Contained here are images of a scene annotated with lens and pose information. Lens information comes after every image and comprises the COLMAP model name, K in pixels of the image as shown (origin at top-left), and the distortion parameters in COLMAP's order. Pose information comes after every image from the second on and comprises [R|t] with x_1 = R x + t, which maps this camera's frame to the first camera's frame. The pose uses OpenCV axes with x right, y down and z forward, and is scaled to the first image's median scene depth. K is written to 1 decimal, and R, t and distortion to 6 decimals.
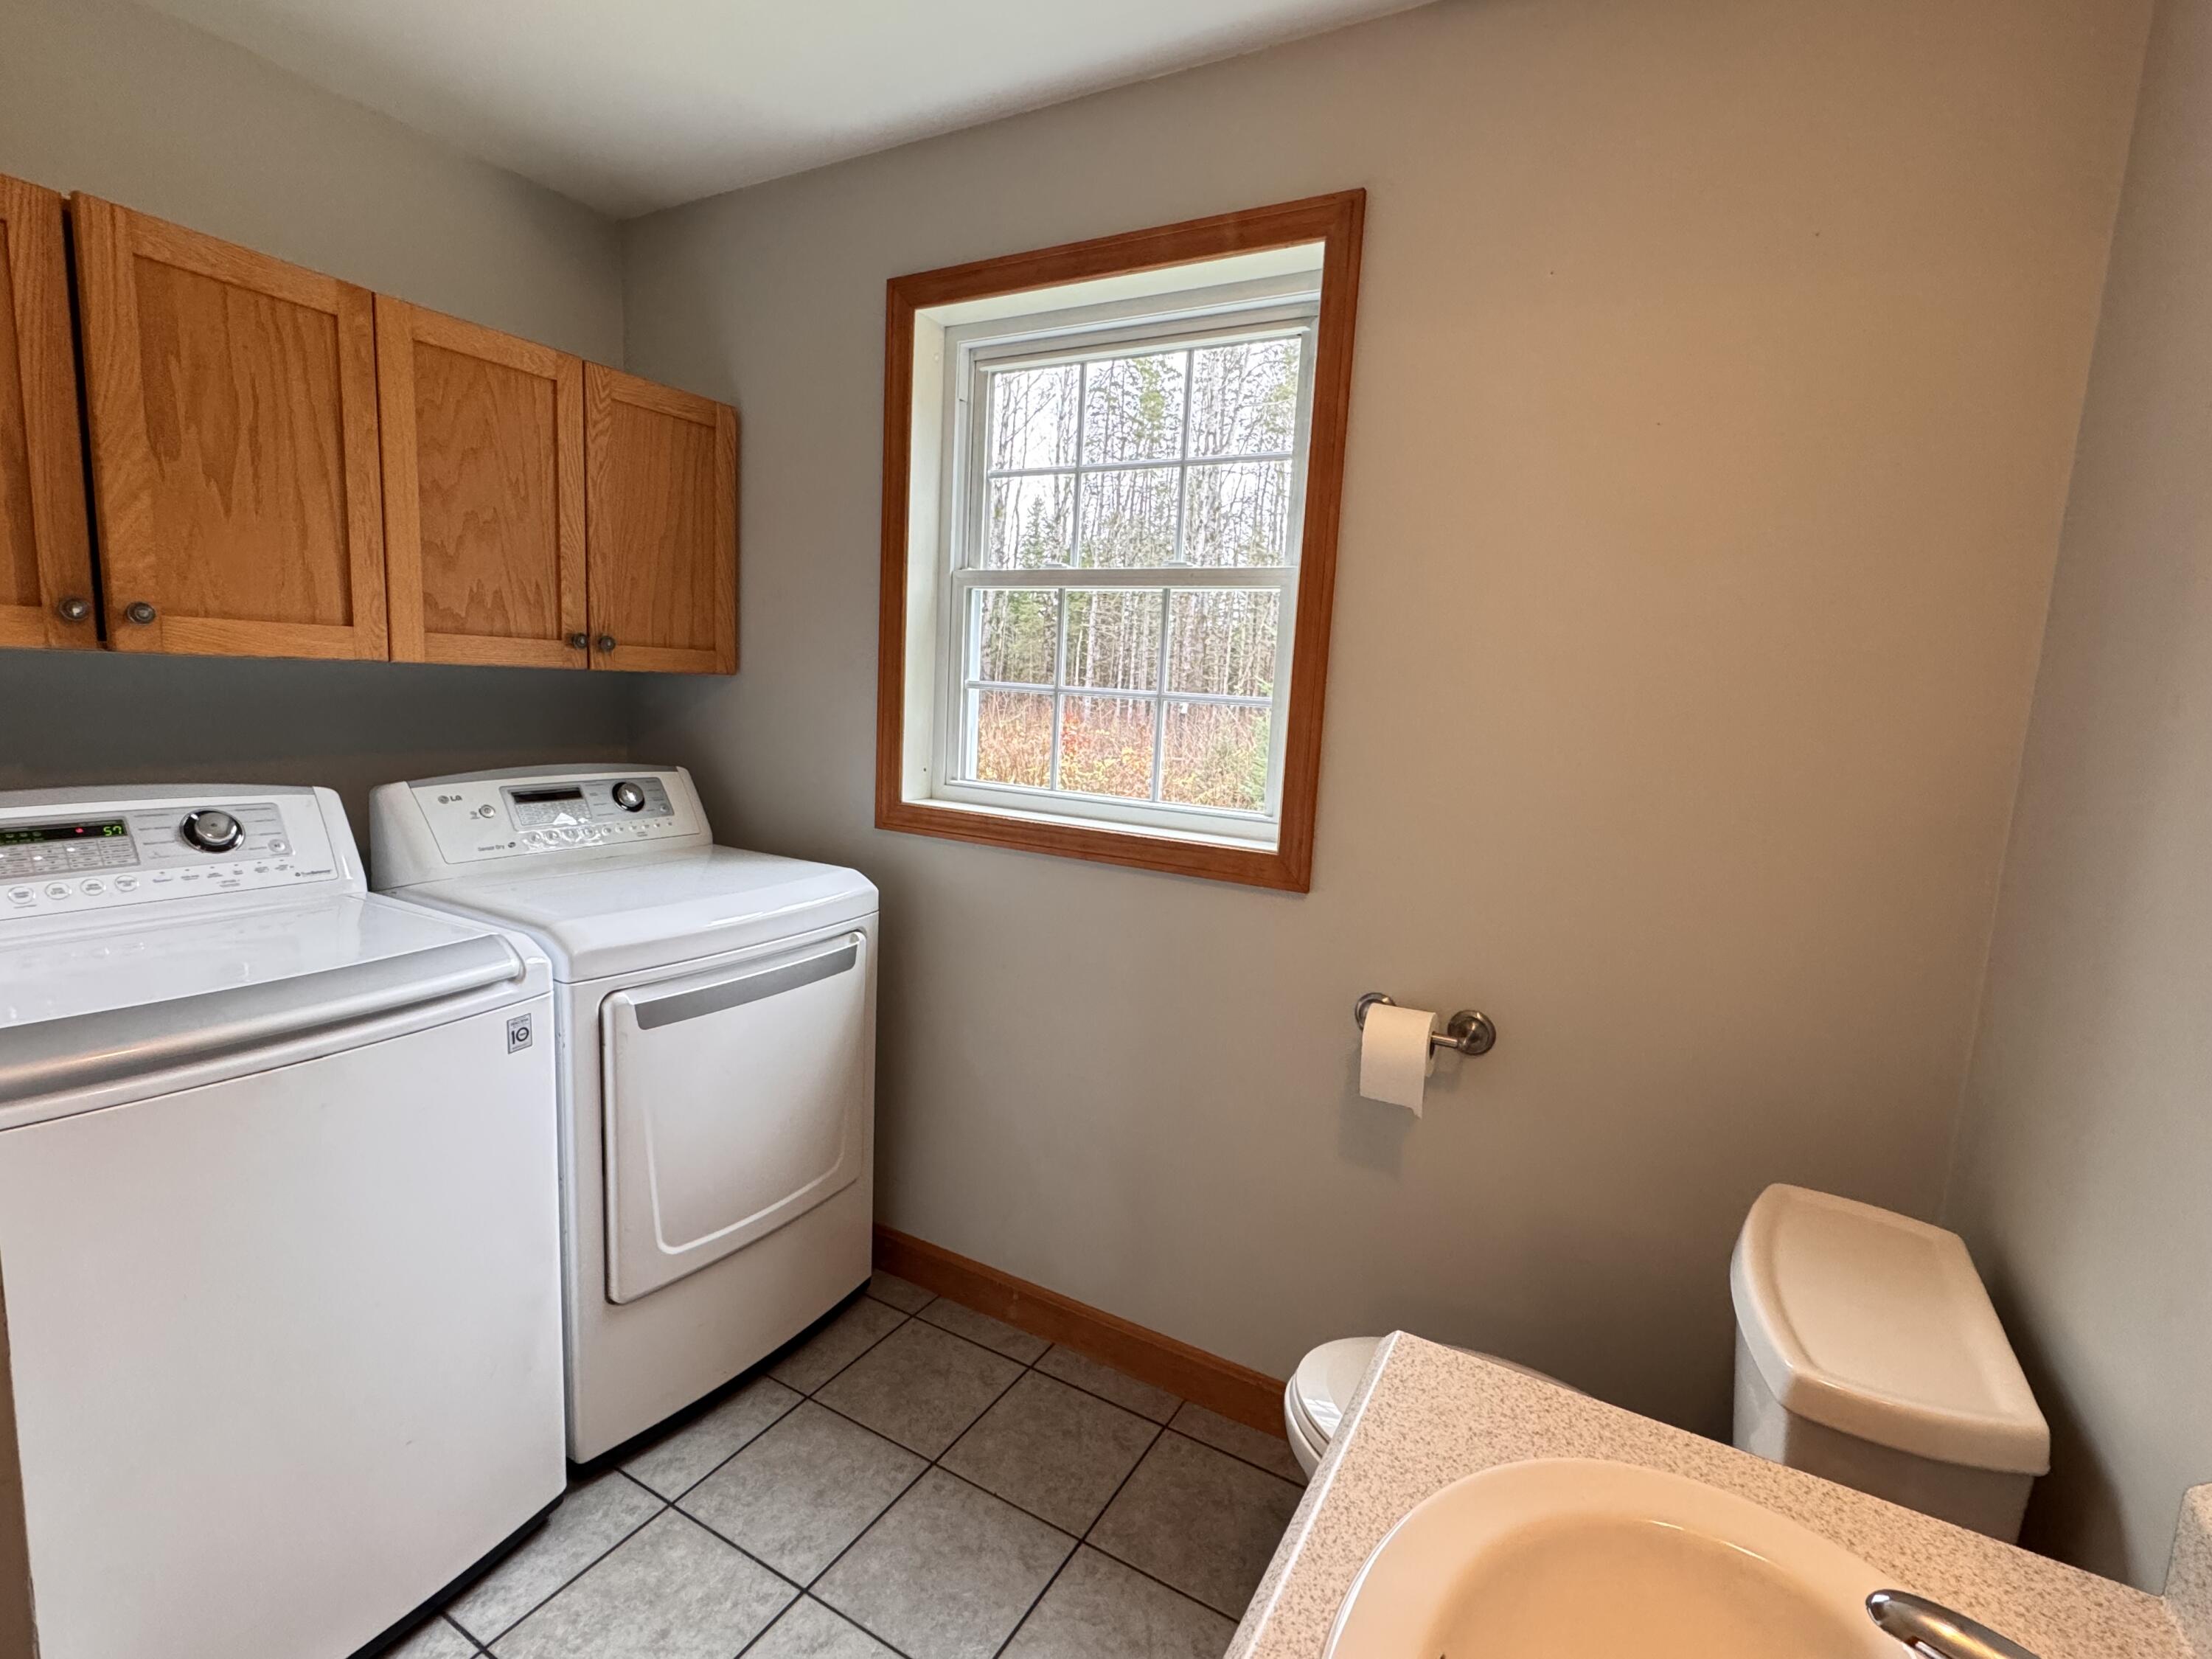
lens RADIAL K [[1026.7, 0, 1106.0], [0, 1026.7, 829.5], [0, 0, 1]] dist [-0.001542, -0.000335]
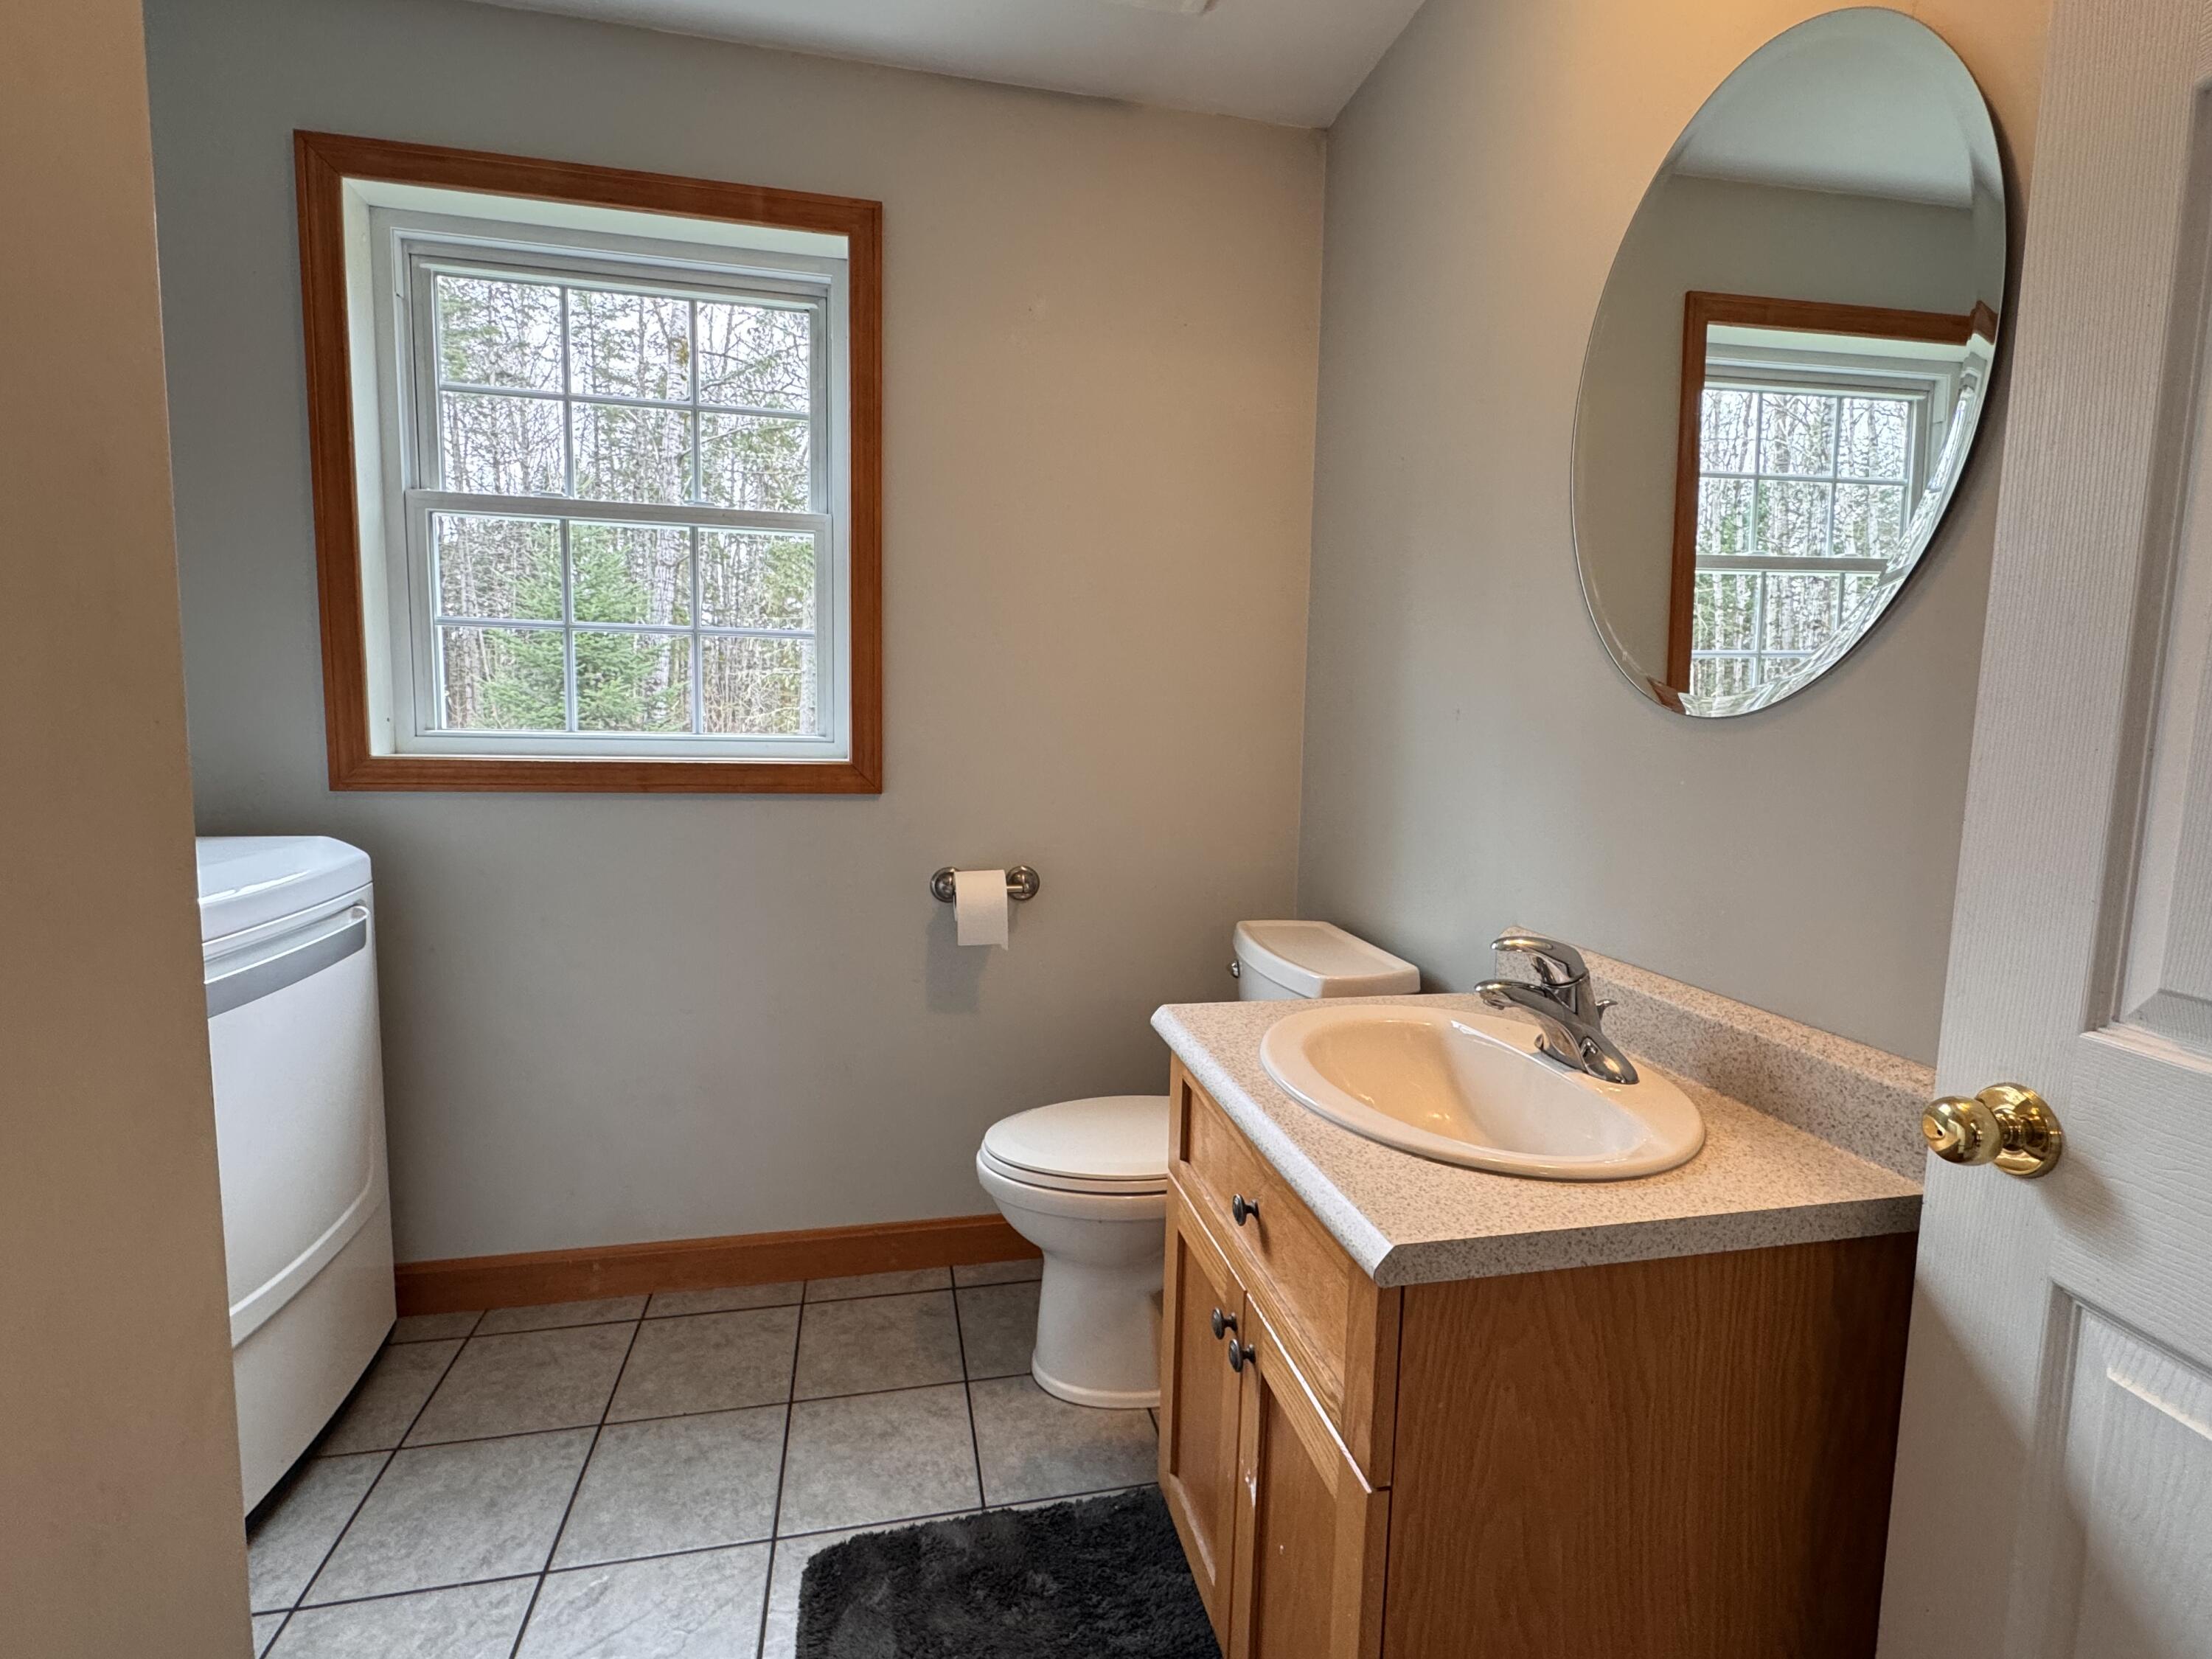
lens RADIAL K [[1026.7, 0, 1106.0], [0, 1026.7, 829.5], [0, 0, 1]] dist [-0.001542, -0.000335]
pose [[0.741625, -0.108390, 0.662000, -0.345908], [0.111130, 0.993075, 0.038101, 0.075661], [-0.661545, 0.045311, 0.748535, -0.040752]]
